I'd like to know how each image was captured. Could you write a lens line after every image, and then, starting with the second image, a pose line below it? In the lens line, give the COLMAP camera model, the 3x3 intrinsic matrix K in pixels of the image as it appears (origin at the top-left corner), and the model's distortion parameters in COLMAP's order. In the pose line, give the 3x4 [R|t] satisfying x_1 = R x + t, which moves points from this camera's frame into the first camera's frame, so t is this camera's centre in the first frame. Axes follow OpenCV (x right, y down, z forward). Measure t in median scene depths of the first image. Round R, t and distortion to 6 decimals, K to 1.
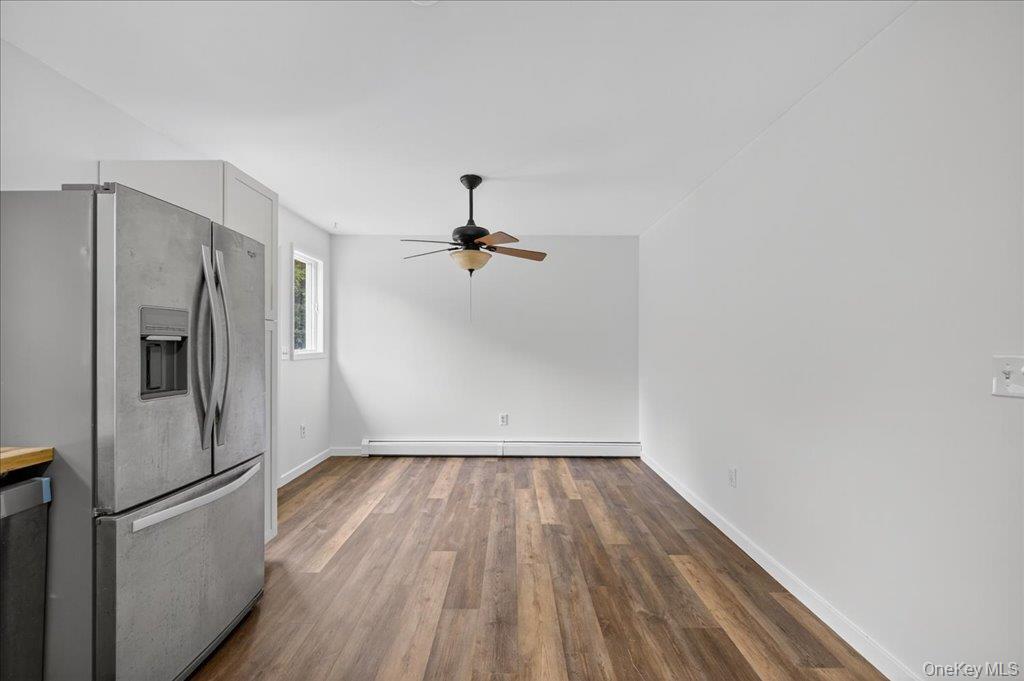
lens RADIAL K [[411.4, 0, 502.0], [0, 411.4, 342.7], [0, 0, 1]] dist [-0.001970, -0.000225]
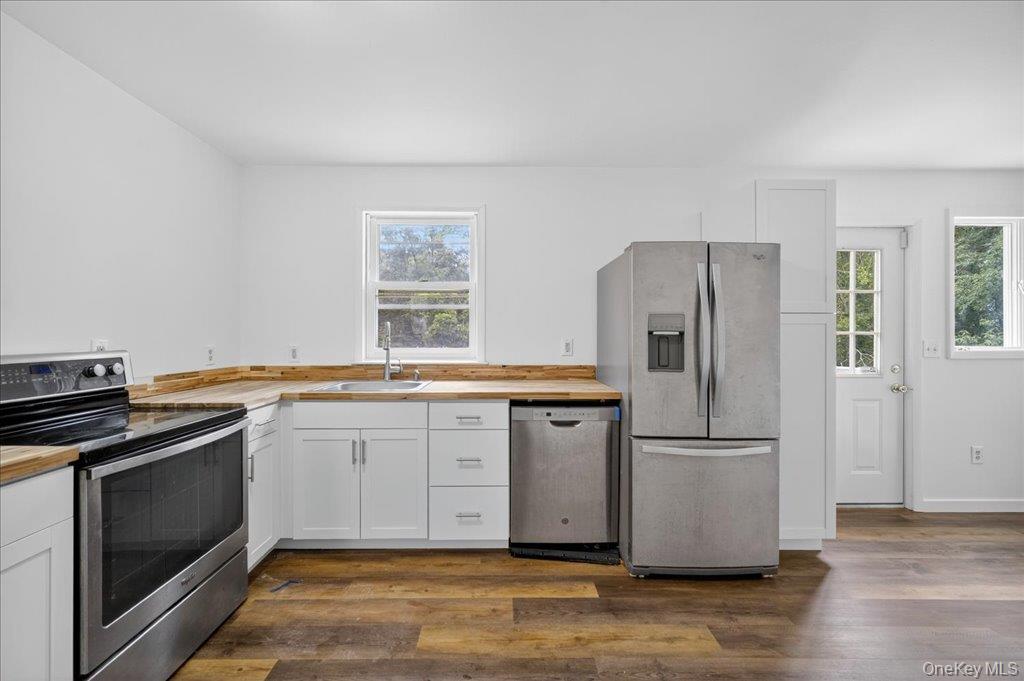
lens RADIAL K [[405.0, 0, 508.7], [0, 405.0, 335.8], [0, 0, 1]] dist [-0.000106, 0.000187]
pose [[0.023078, -0.000283, -0.999734, 0.268268], [0.000084, 1.000000, -0.000281, -0.000374], [0.999734, -0.000077, 0.023078, 0.164411]]
